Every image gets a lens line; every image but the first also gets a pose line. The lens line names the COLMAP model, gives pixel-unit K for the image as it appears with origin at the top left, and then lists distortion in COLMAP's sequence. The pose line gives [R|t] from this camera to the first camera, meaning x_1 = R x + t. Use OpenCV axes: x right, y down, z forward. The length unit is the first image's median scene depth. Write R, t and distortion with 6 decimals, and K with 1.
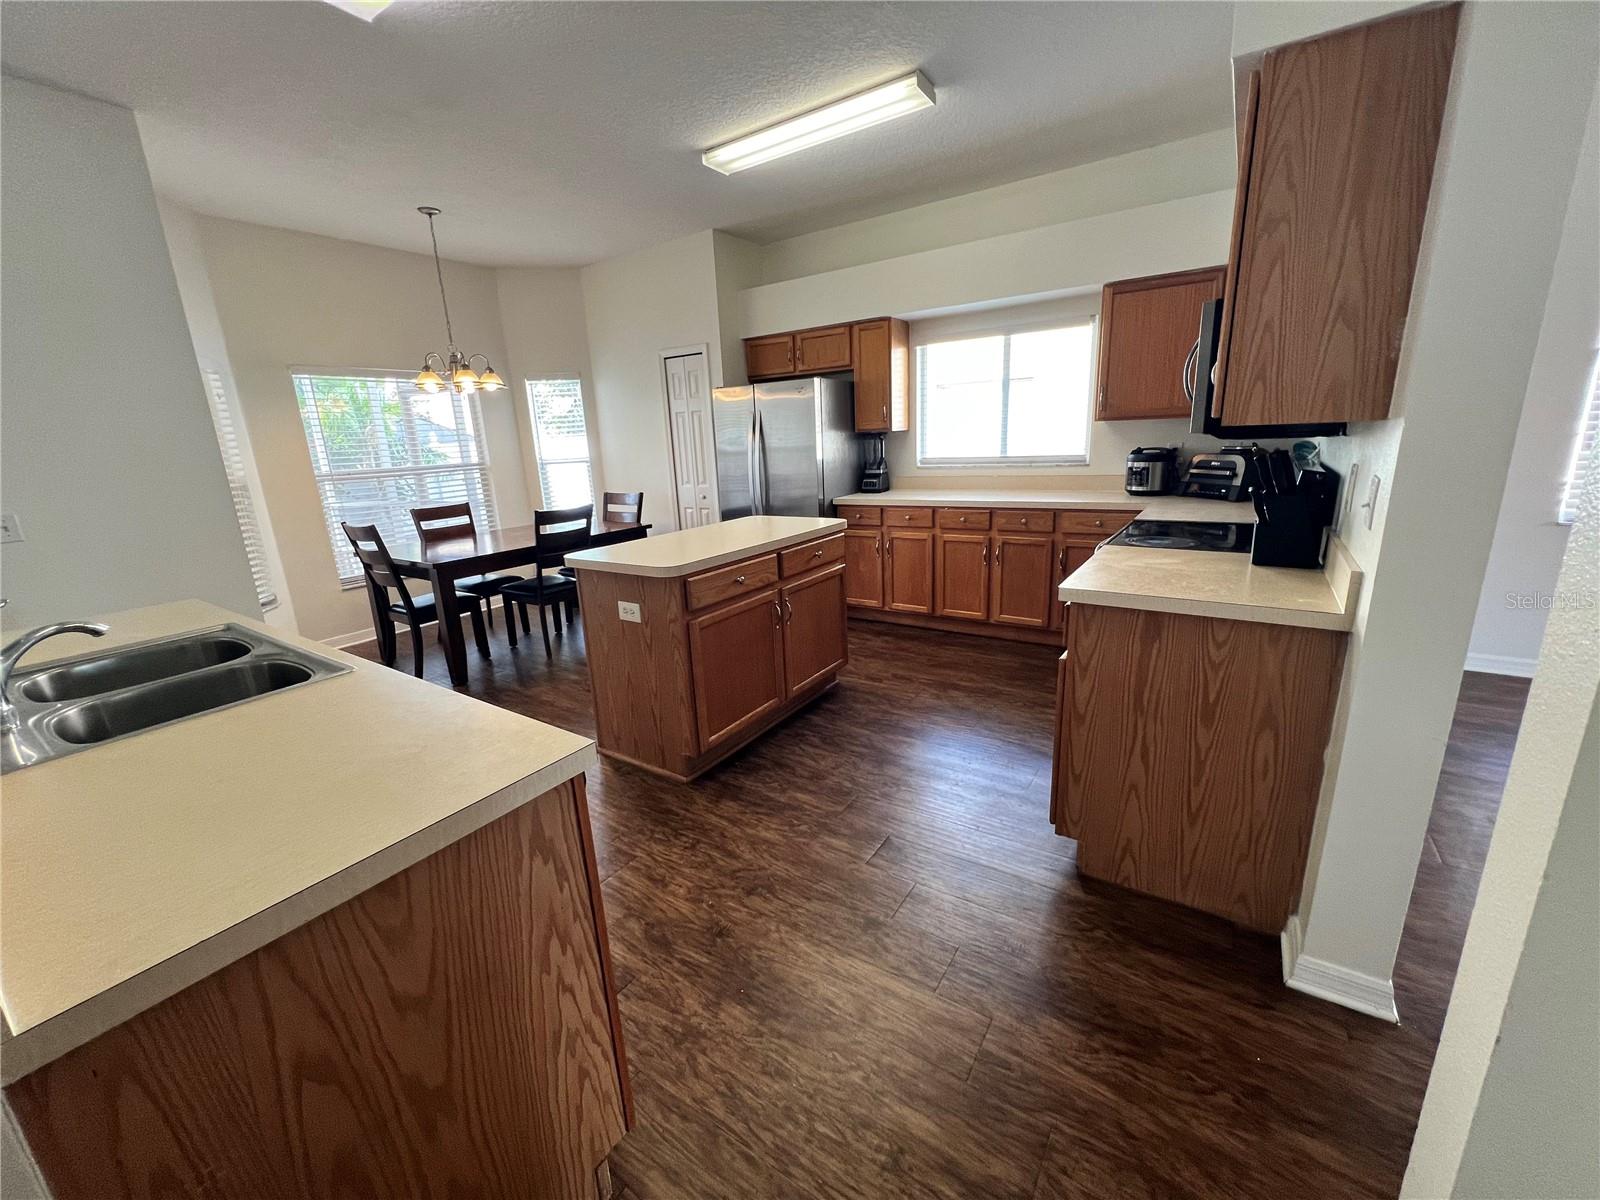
lens RADIAL K [[640.6, 0, 793.8], [0, 640.6, 599.9], [0, 0, 1]] dist [-0.002663, -0.000109]
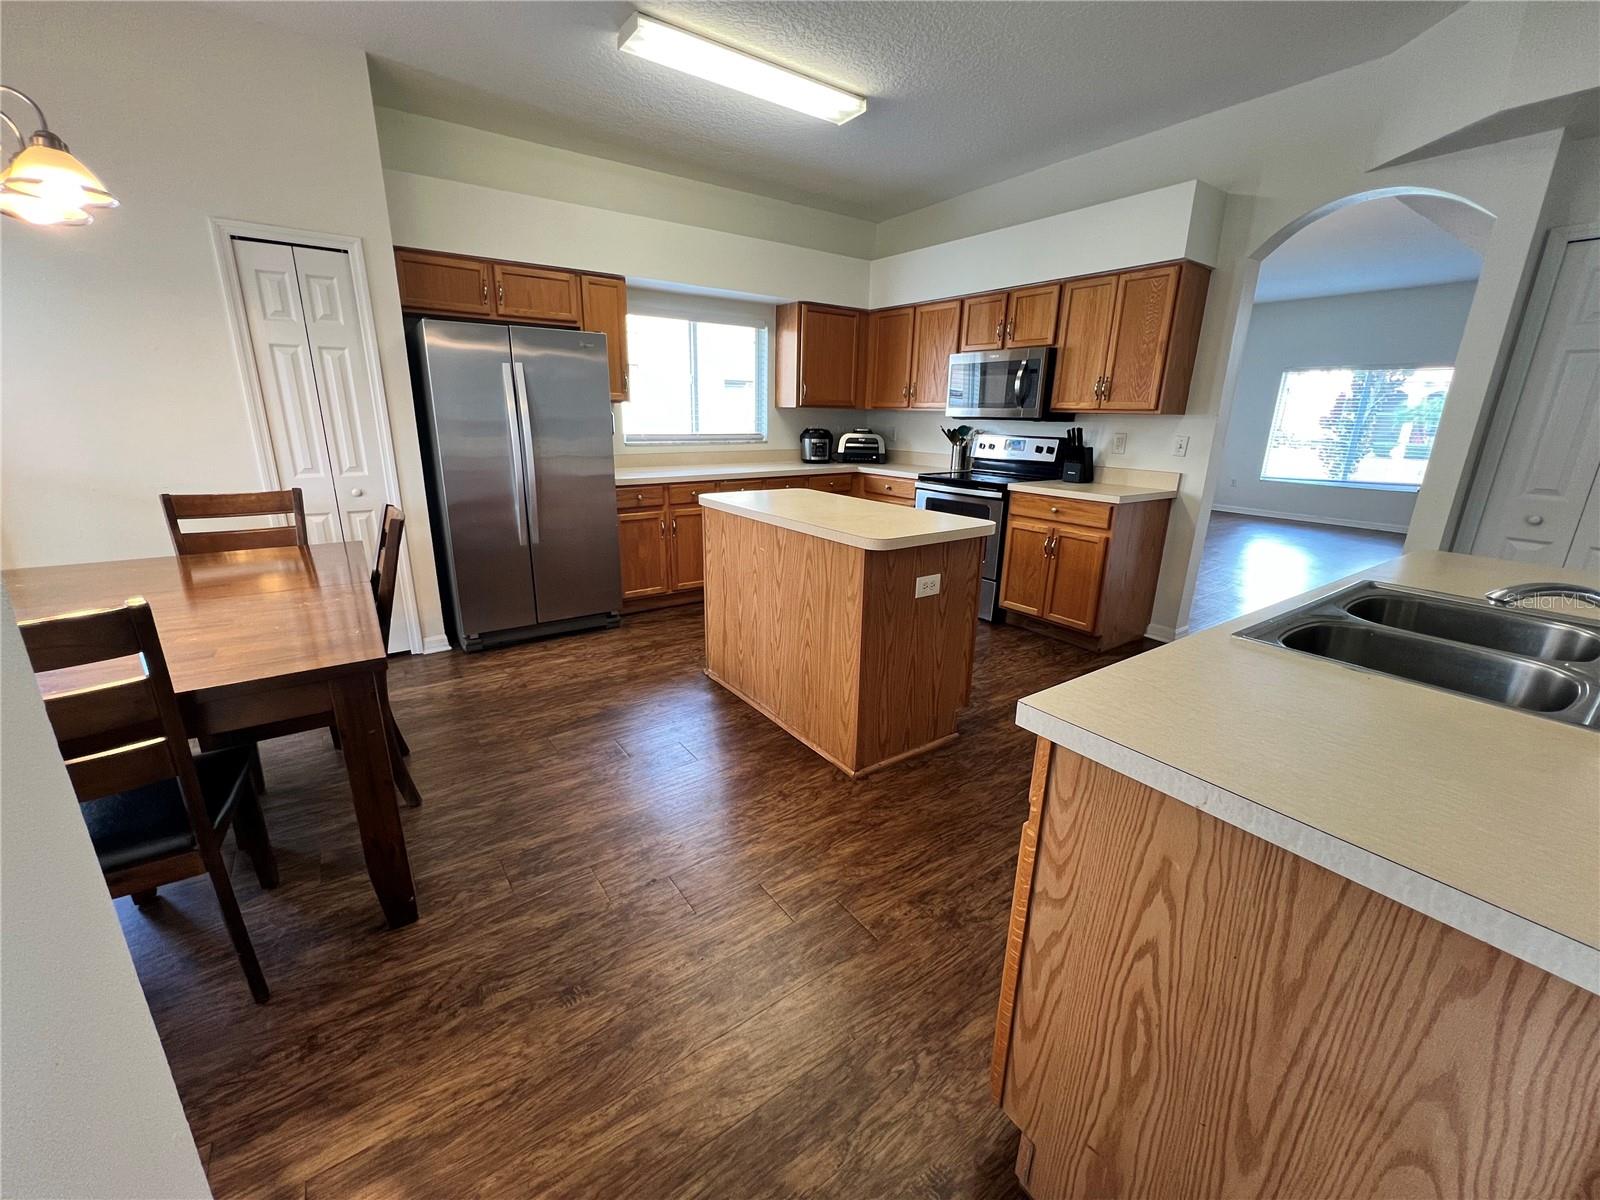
lens RADIAL K [[640.6, 0, 793.8], [0, 640.6, 602.3], [0, 0, 1]] dist [-0.002663, -0.000109]
pose [[0.349356, -0.217948, 0.911290, -0.682536], [0.205696, 0.966686, 0.152340, -0.081183], [-0.914133, 0.134228, 0.382548, 0.482003]]
